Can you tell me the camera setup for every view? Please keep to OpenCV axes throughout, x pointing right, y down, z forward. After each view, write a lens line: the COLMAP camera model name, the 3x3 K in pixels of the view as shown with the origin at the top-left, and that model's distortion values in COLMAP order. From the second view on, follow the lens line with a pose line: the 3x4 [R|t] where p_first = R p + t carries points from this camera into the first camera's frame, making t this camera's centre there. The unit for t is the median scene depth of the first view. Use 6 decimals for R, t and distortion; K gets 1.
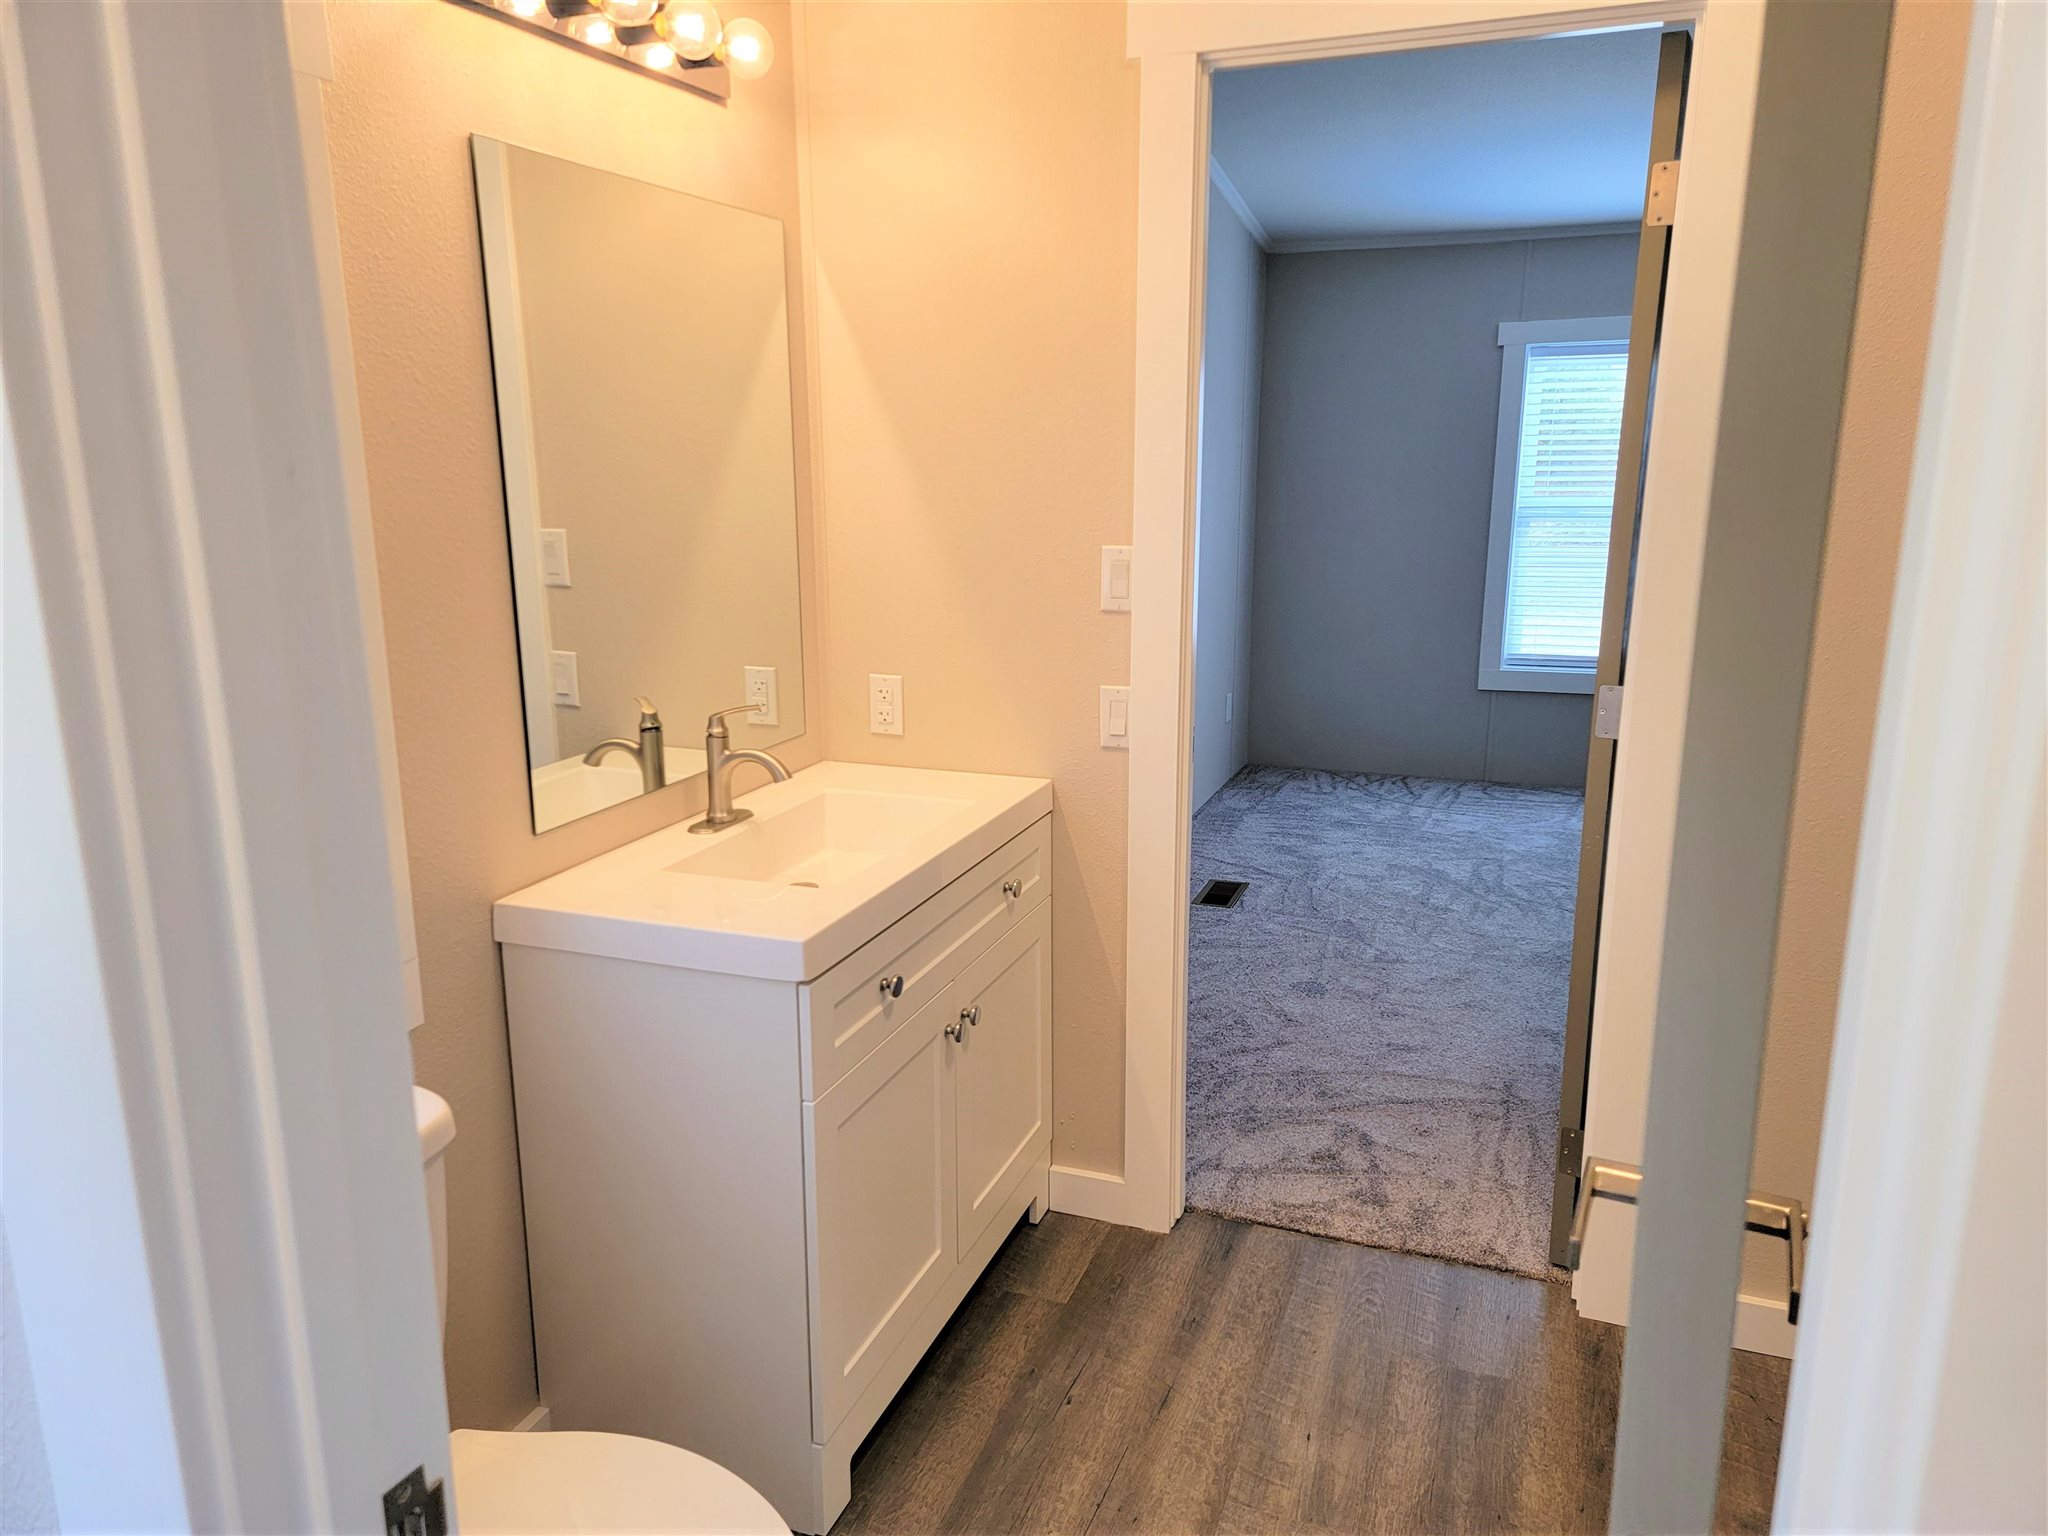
lens RADIAL K [[1407.8, 0, 1013.2], [0, 1407.8, 759.7], [0, 0, 1]] dist [0.080925, -0.068193]
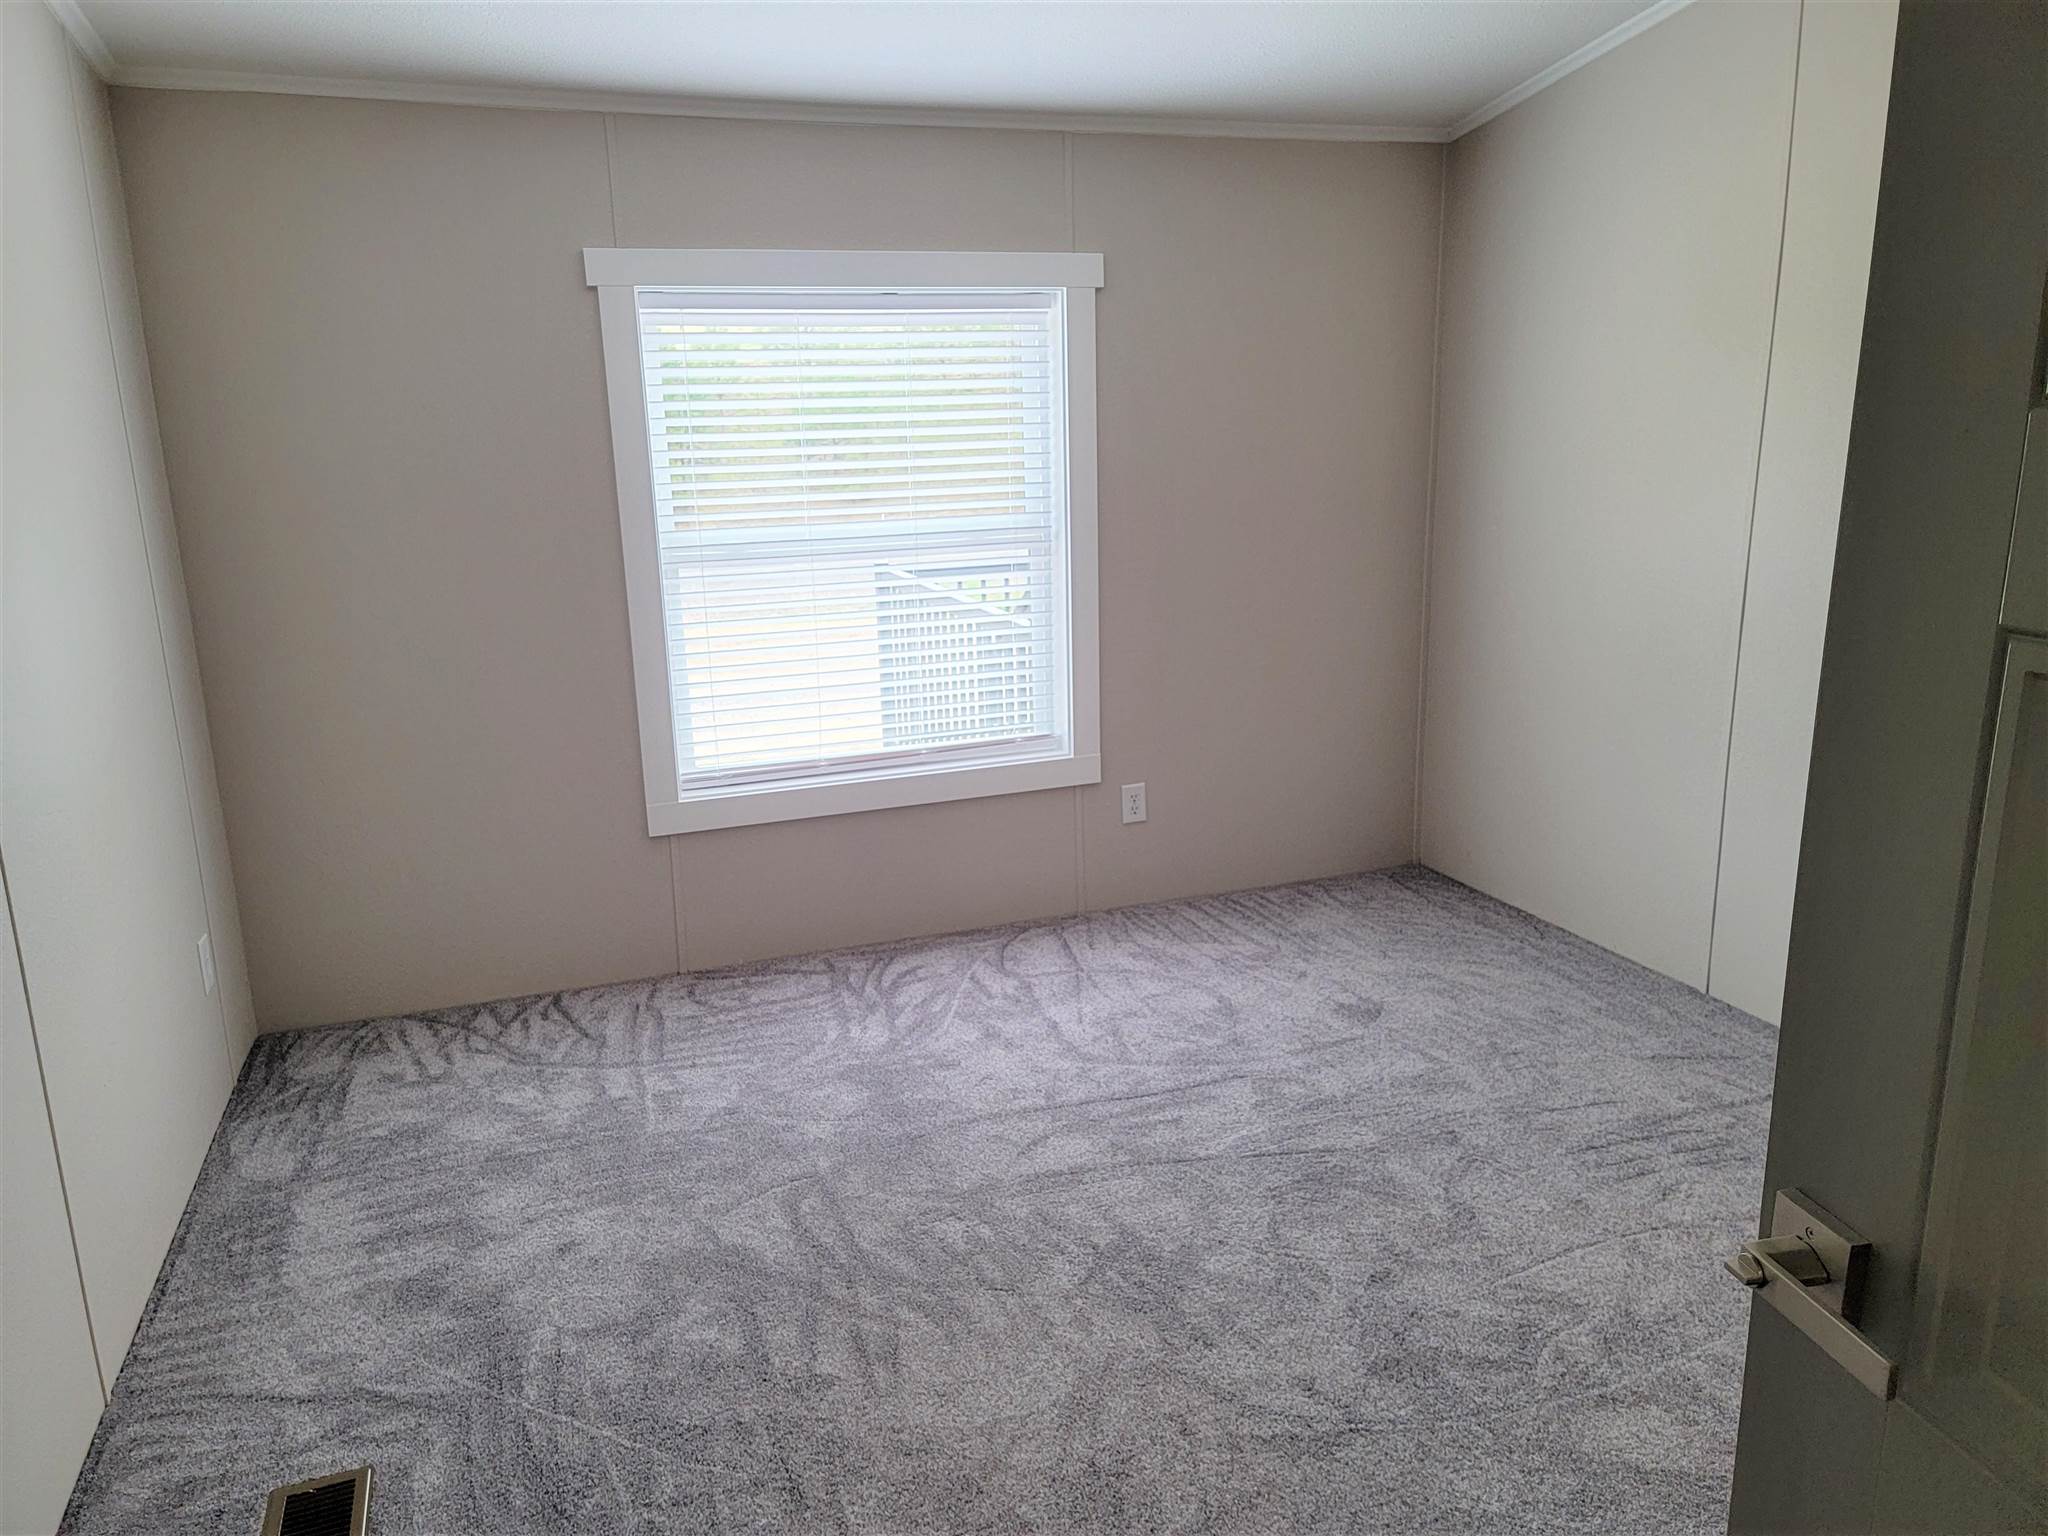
lens RADIAL K [[1422.8, 0, 1007.4], [0, 1422.8, 770.7], [0, 0, 1]] dist [0.082972, -0.067877]
pose [[0.762319, -0.163073, 0.626320, 0.058992], [0.165016, 0.984726, 0.055542, -0.093000], [-0.625811, 0.061011, 0.777585, 0.428348]]
